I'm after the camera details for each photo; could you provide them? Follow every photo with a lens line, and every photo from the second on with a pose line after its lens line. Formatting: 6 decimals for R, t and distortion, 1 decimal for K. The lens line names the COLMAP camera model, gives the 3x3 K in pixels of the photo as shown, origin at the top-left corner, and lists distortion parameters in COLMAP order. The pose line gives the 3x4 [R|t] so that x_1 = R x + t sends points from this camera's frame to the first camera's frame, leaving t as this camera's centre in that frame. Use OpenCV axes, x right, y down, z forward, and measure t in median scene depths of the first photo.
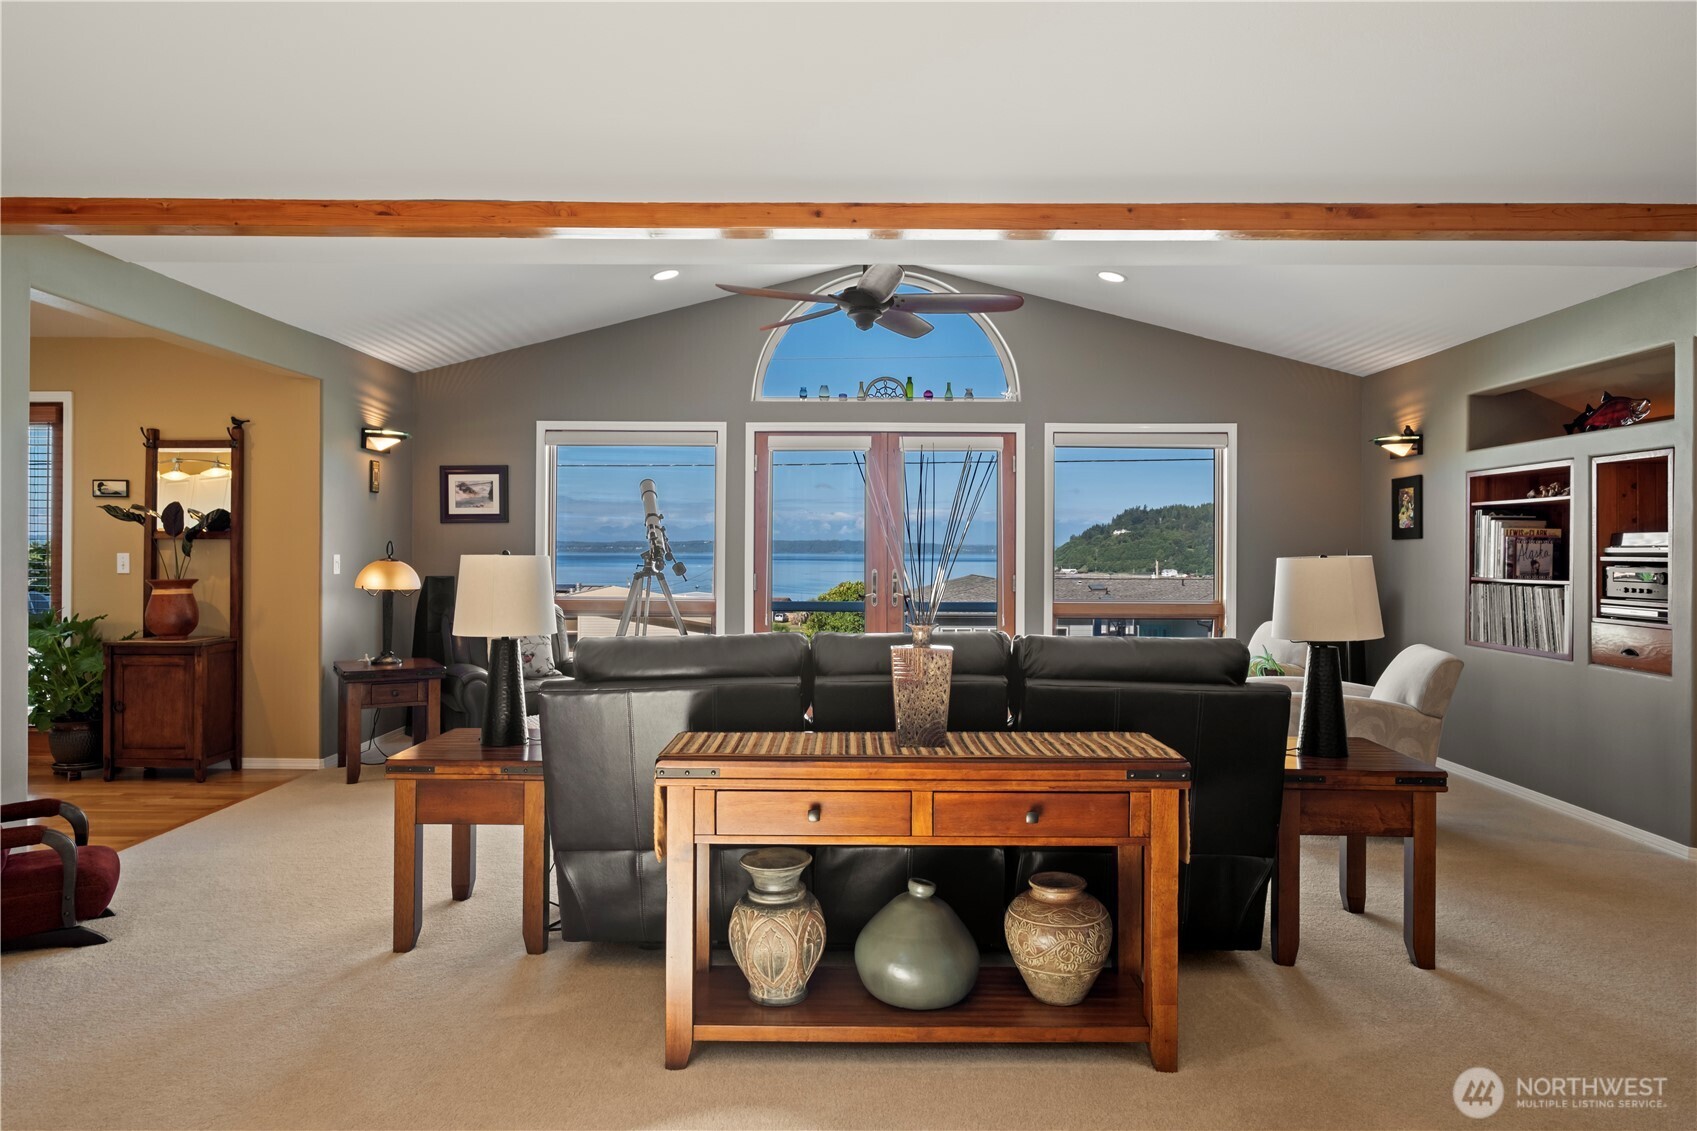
lens RADIAL K [[1102.9, 0, 848.5], [0, 1102.9, 565.5], [0, 0, 1]] dist [-0.004887, -0.001425]
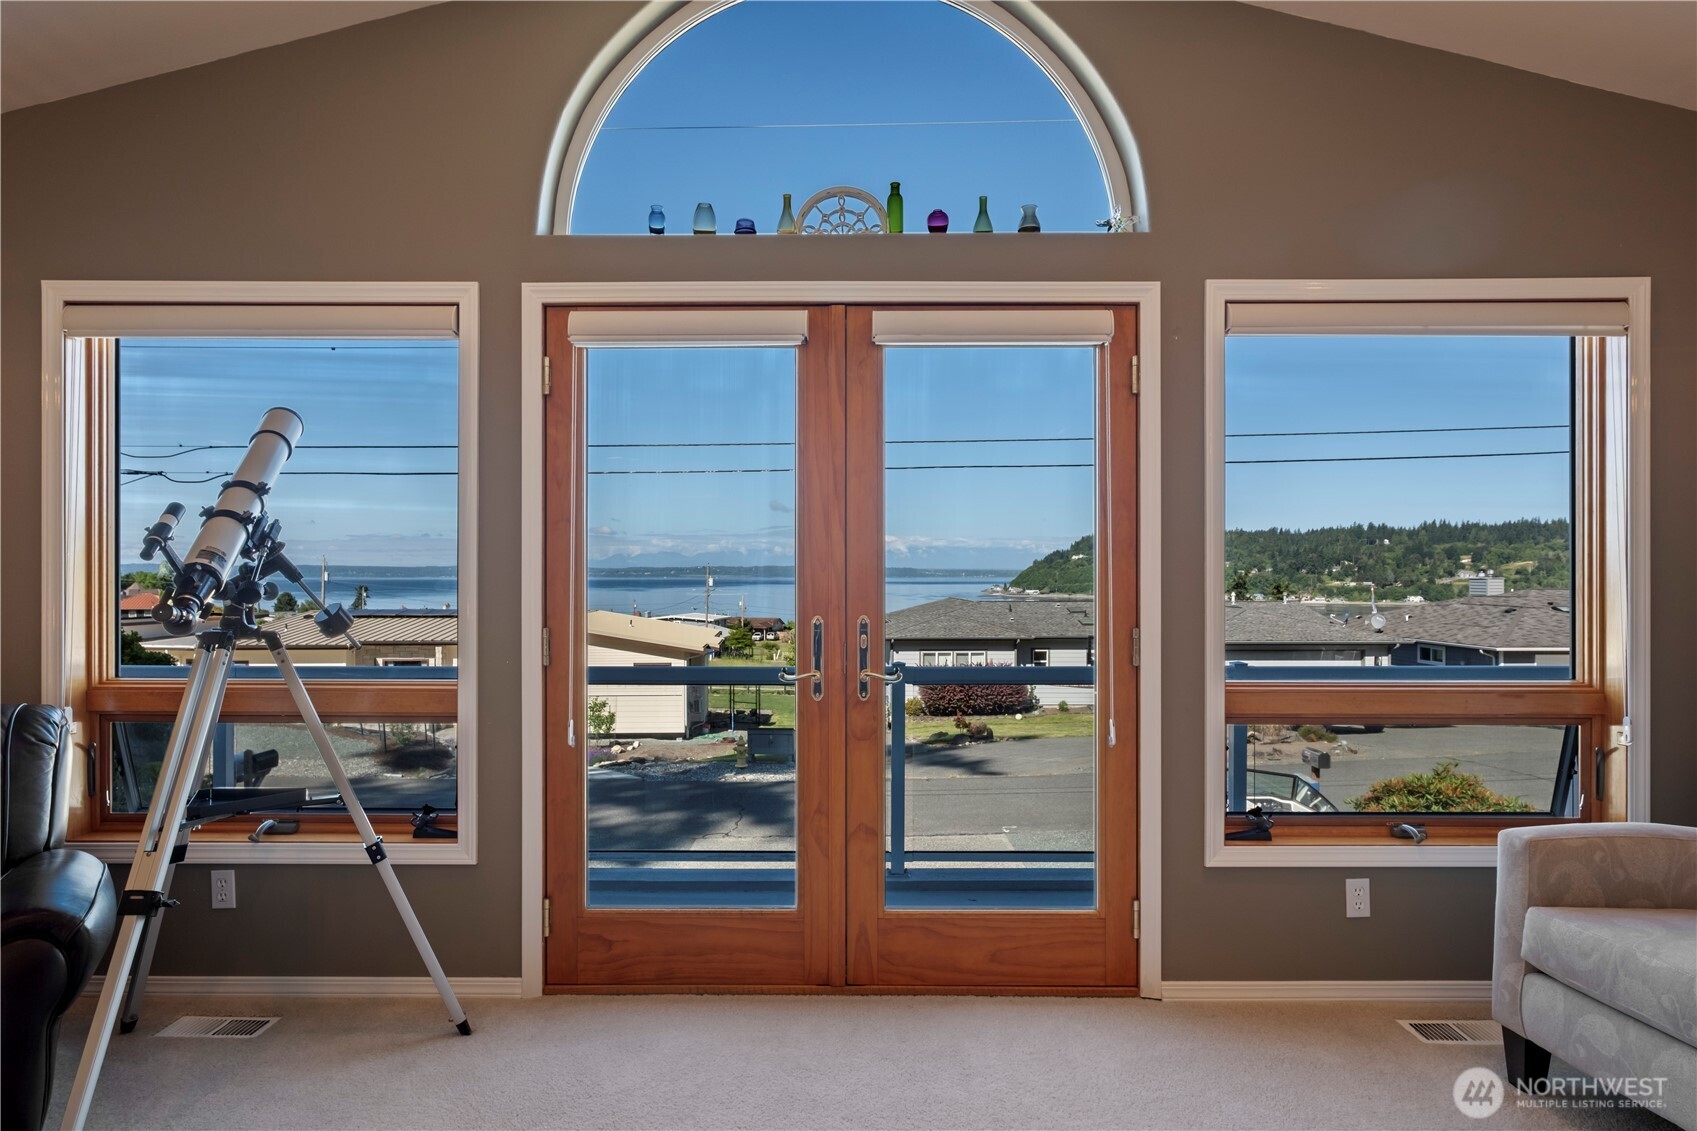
lens RADIAL K [[956.8, 0, 845.3], [0, 956.8, 581.9], [0, 0, 1]] dist [0.002833, -0.000066]
pose [[0.999944, -0.004720, 0.009470, 0.031009], [0.004777, 0.999971, -0.005972, -0.008100], [-0.009442, 0.006017, 0.999937, 0.618287]]
